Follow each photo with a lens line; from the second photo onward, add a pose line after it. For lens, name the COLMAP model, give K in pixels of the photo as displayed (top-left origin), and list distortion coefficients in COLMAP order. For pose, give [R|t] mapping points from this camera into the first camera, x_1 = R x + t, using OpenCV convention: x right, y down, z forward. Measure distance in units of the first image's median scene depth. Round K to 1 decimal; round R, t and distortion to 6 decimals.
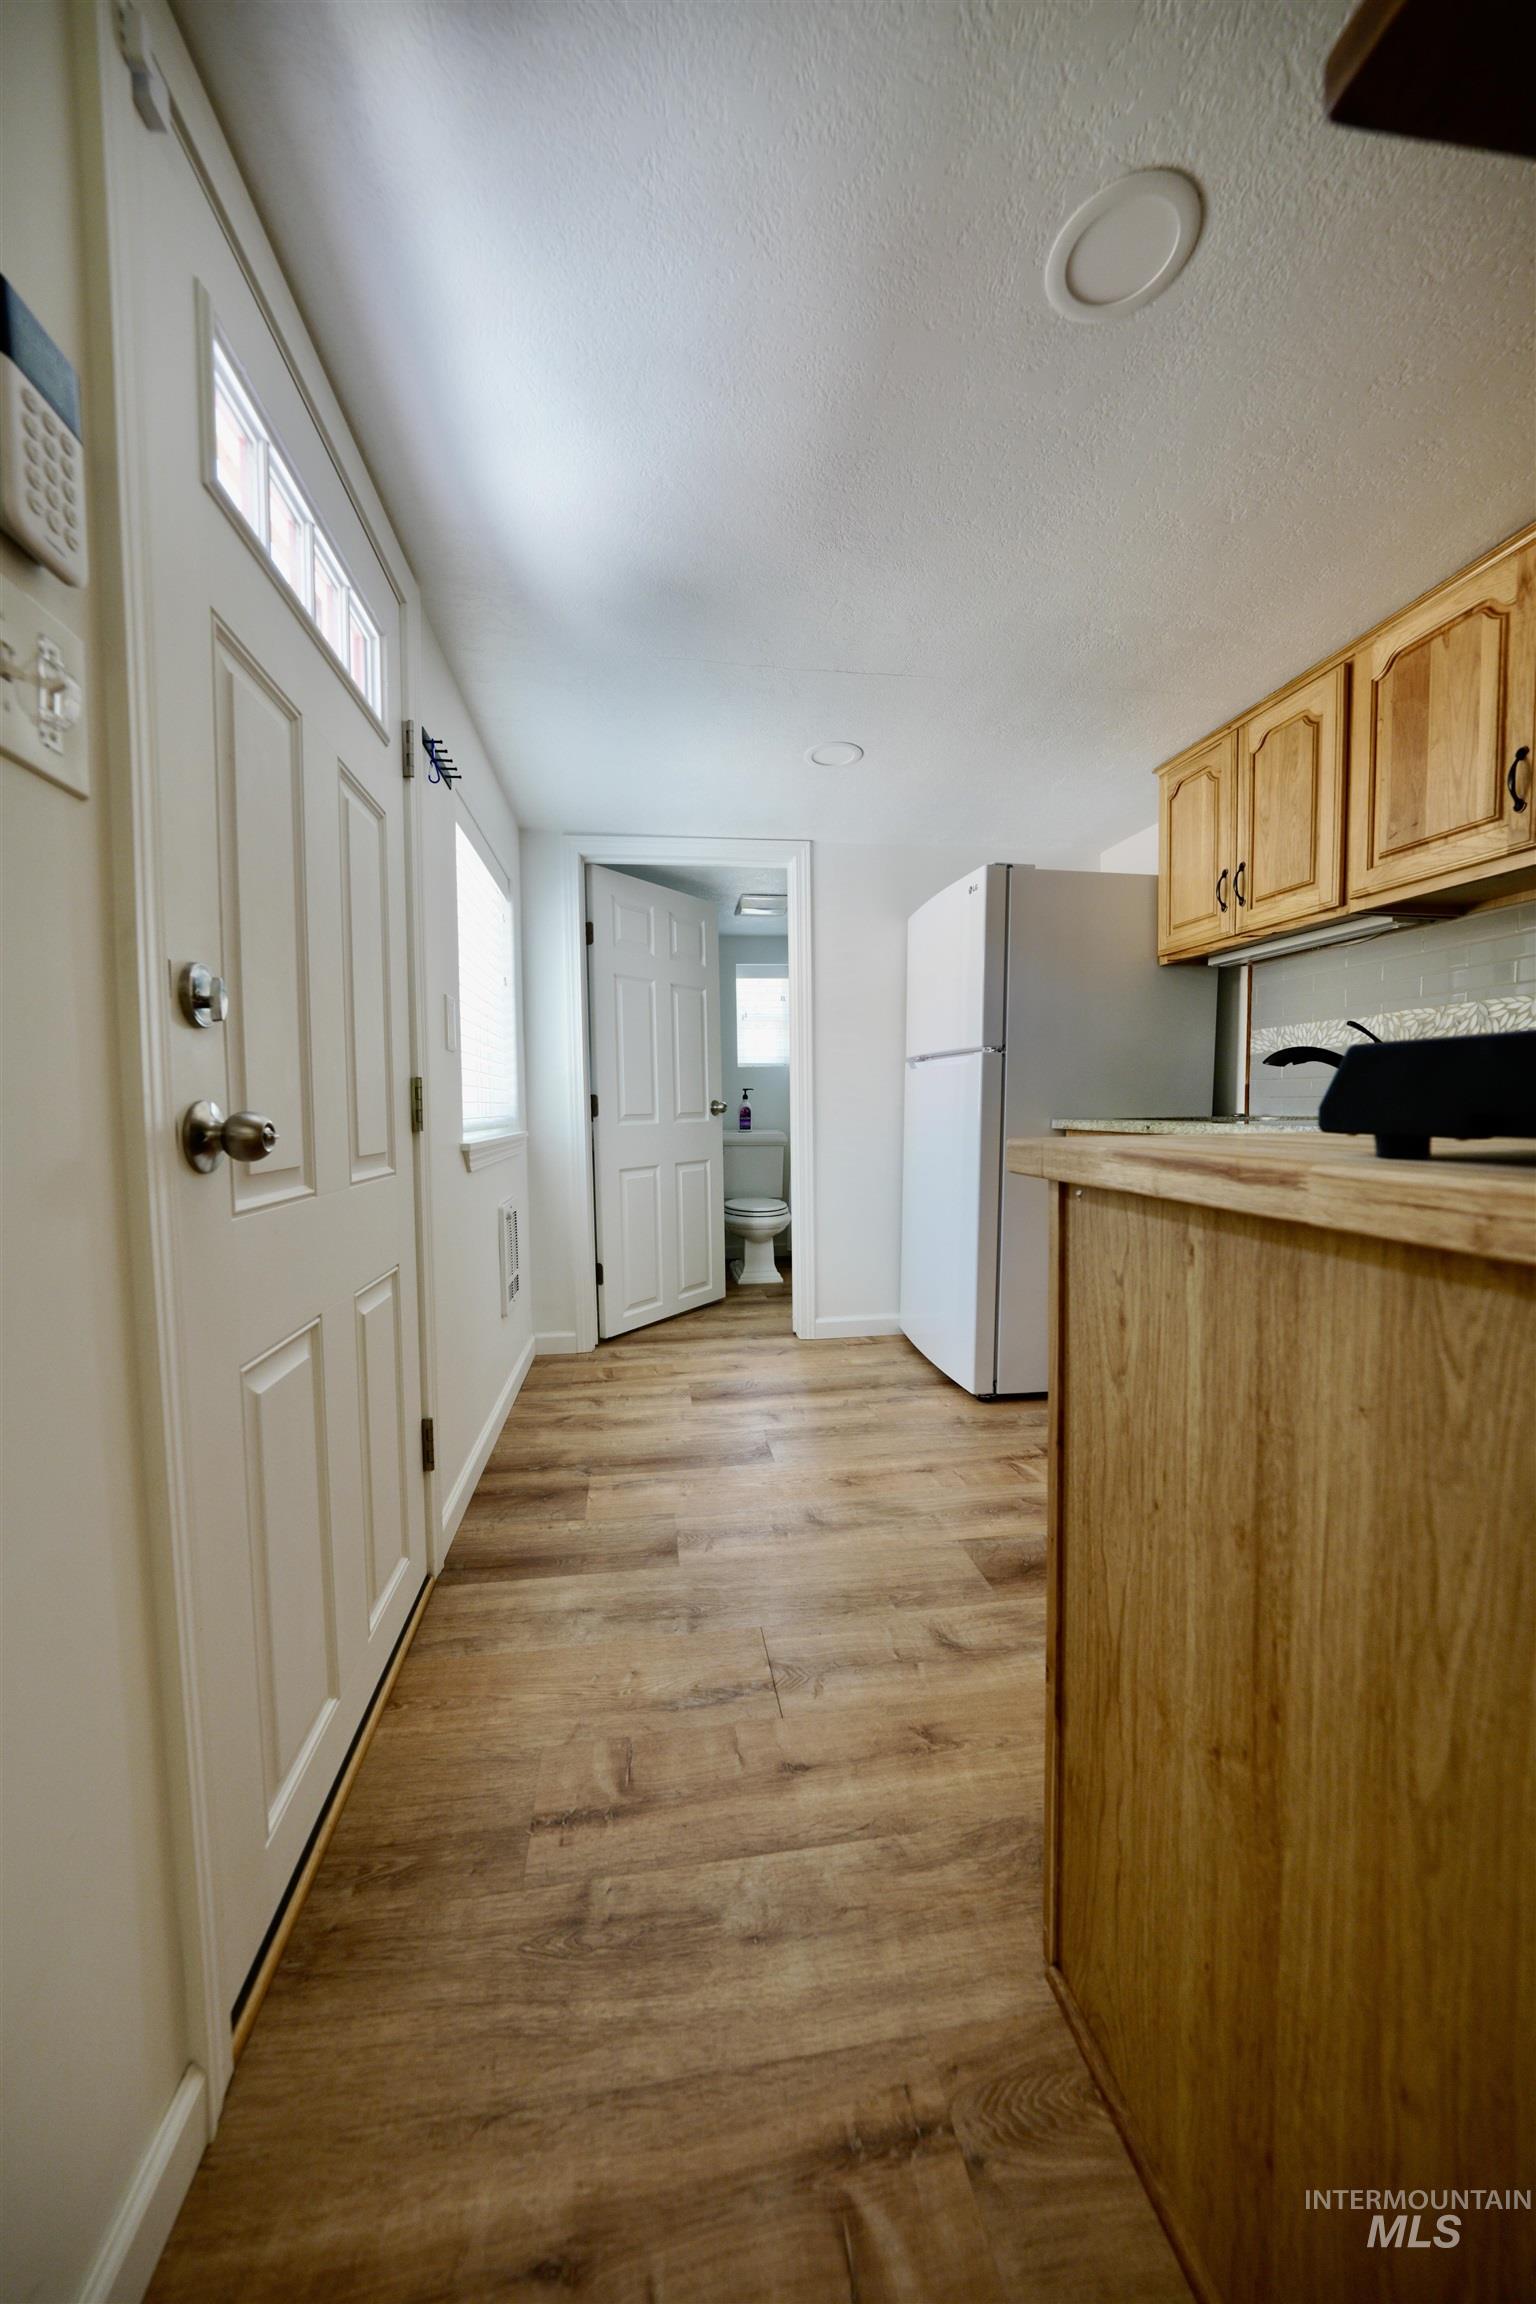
lens RADIAL K [[792.8, 0, 758.6], [0, 792.8, 1151.1], [0, 0, 1]] dist [-0.030162, 0.006279]
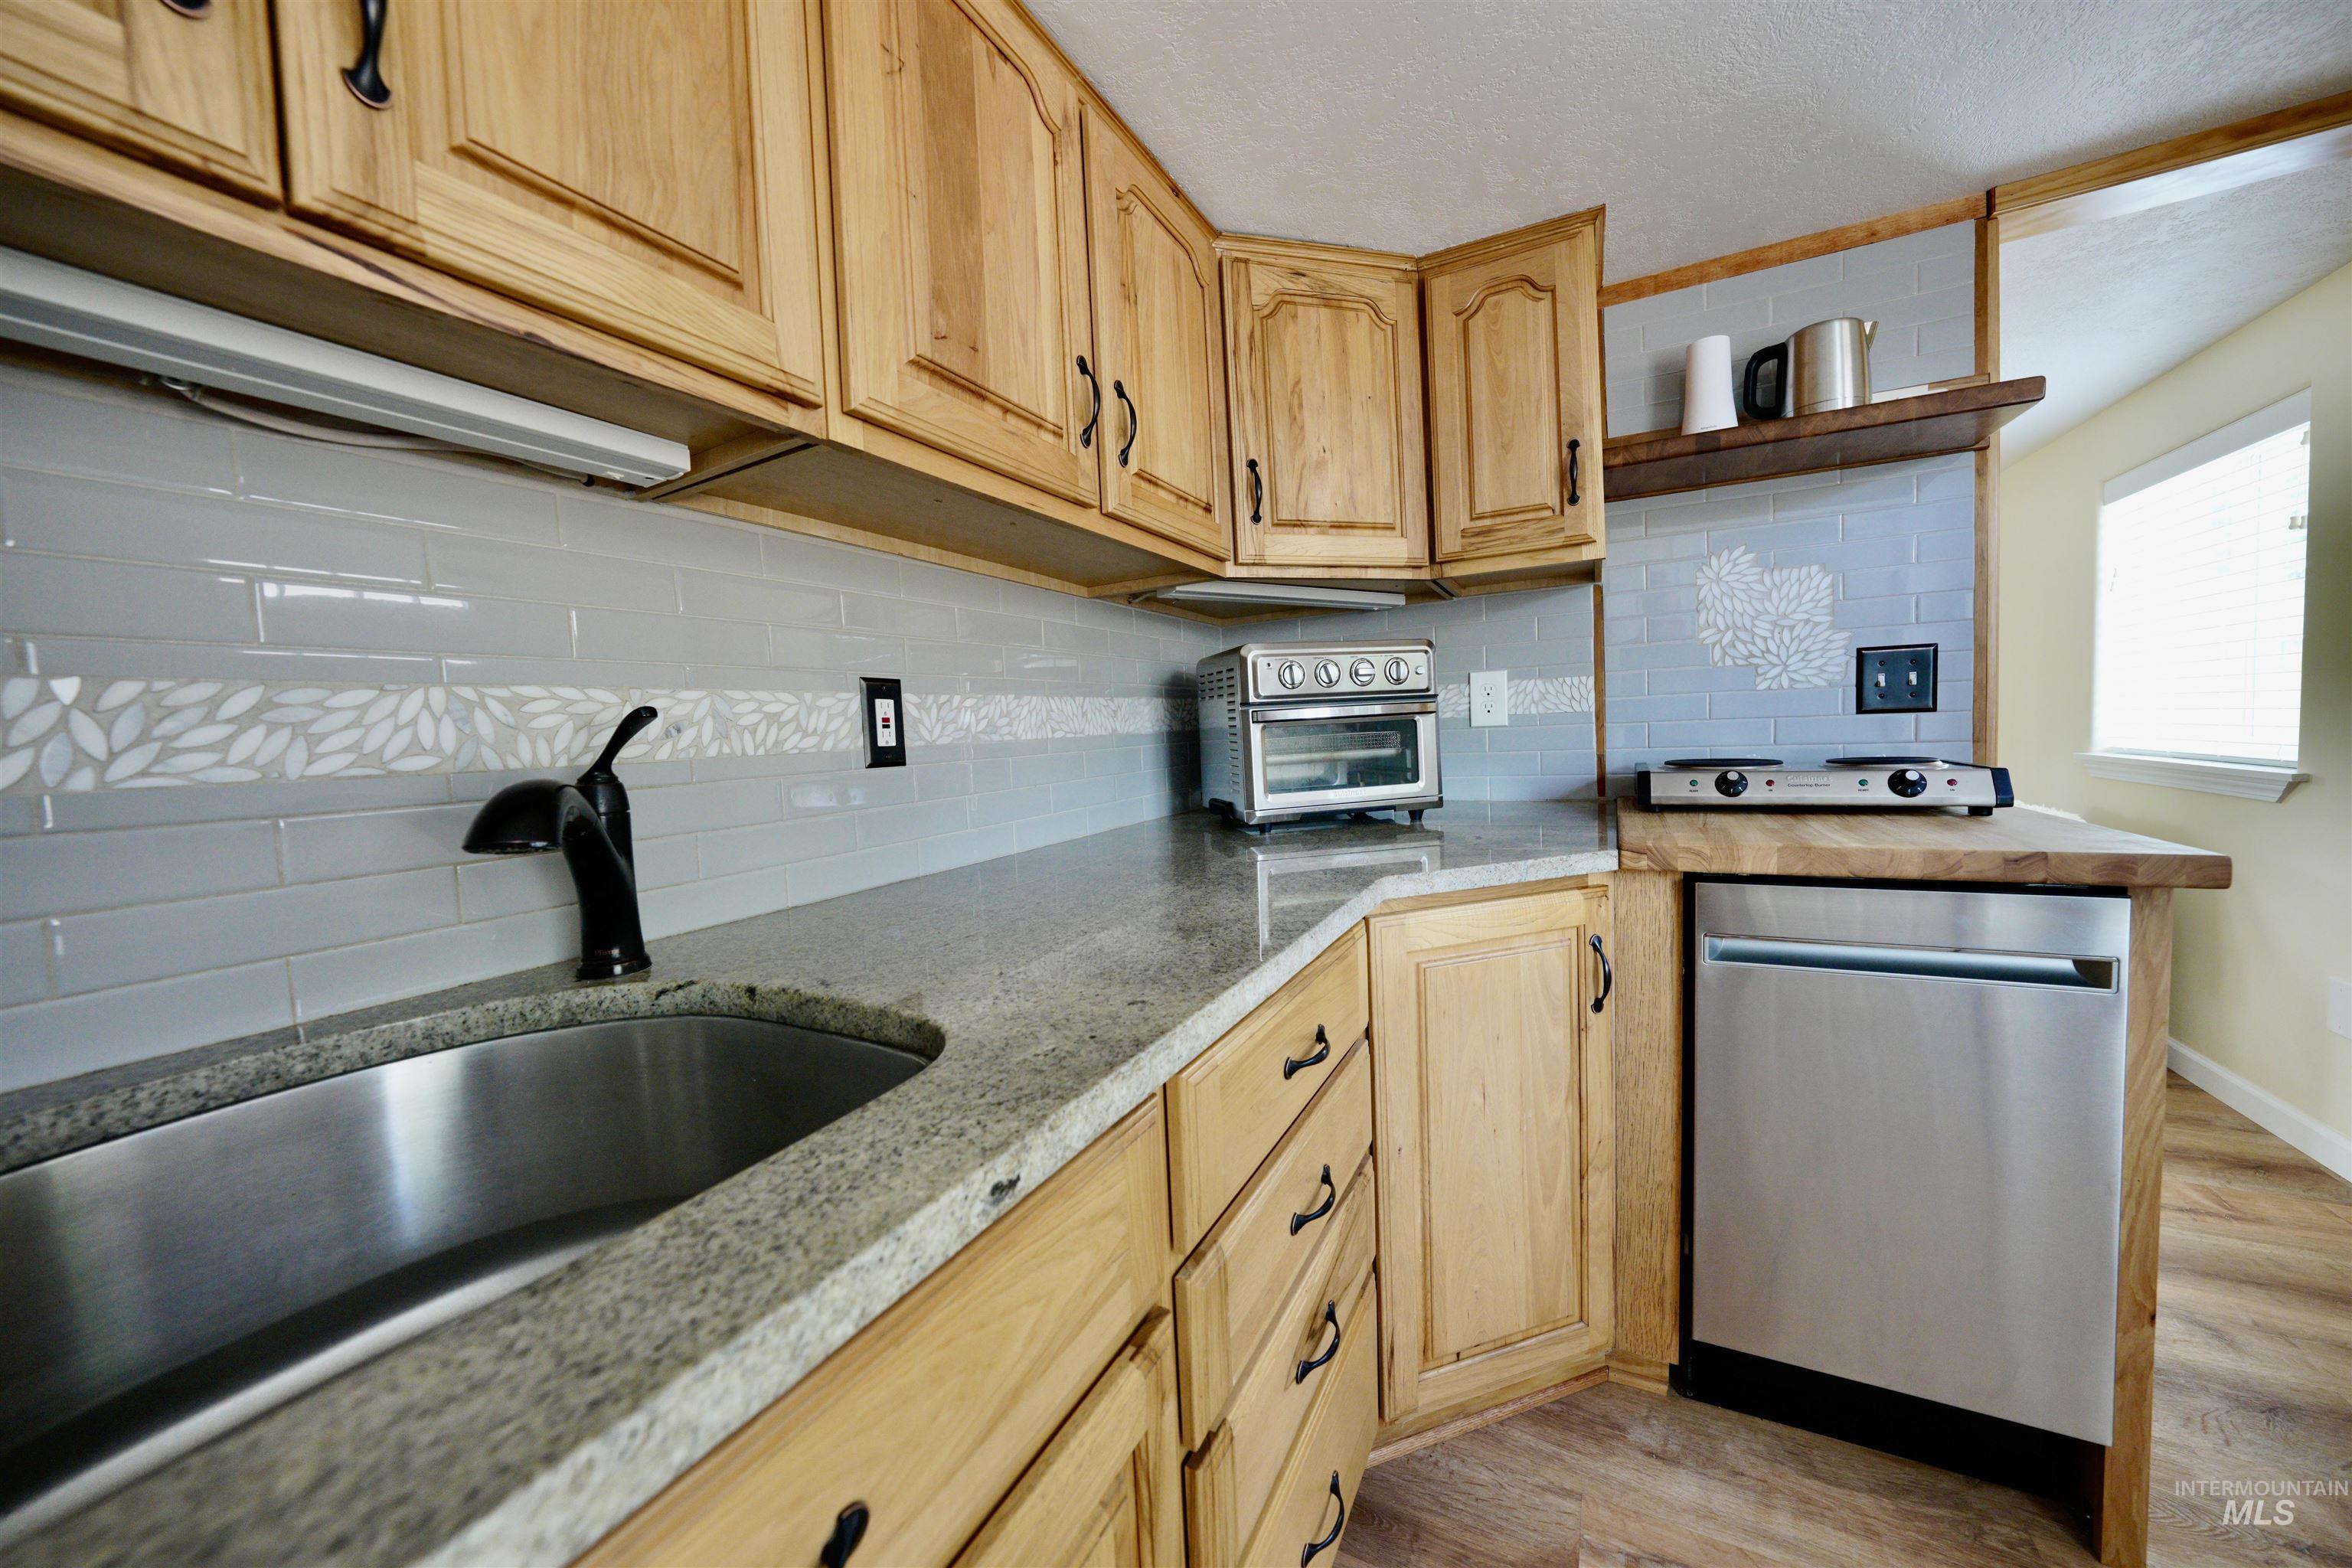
lens RADIAL K [[809.3, 0, 1182.9], [0, 809.3, 776.9], [0, 0, 1]] dist [-0.030162, 0.006279]
pose [[-0.800673, 0.018811, 0.598806, 0.412228], [0.091987, 0.991515, 0.091849, -0.171472], [-0.591998, 0.128623, -0.795610, 1.344170]]
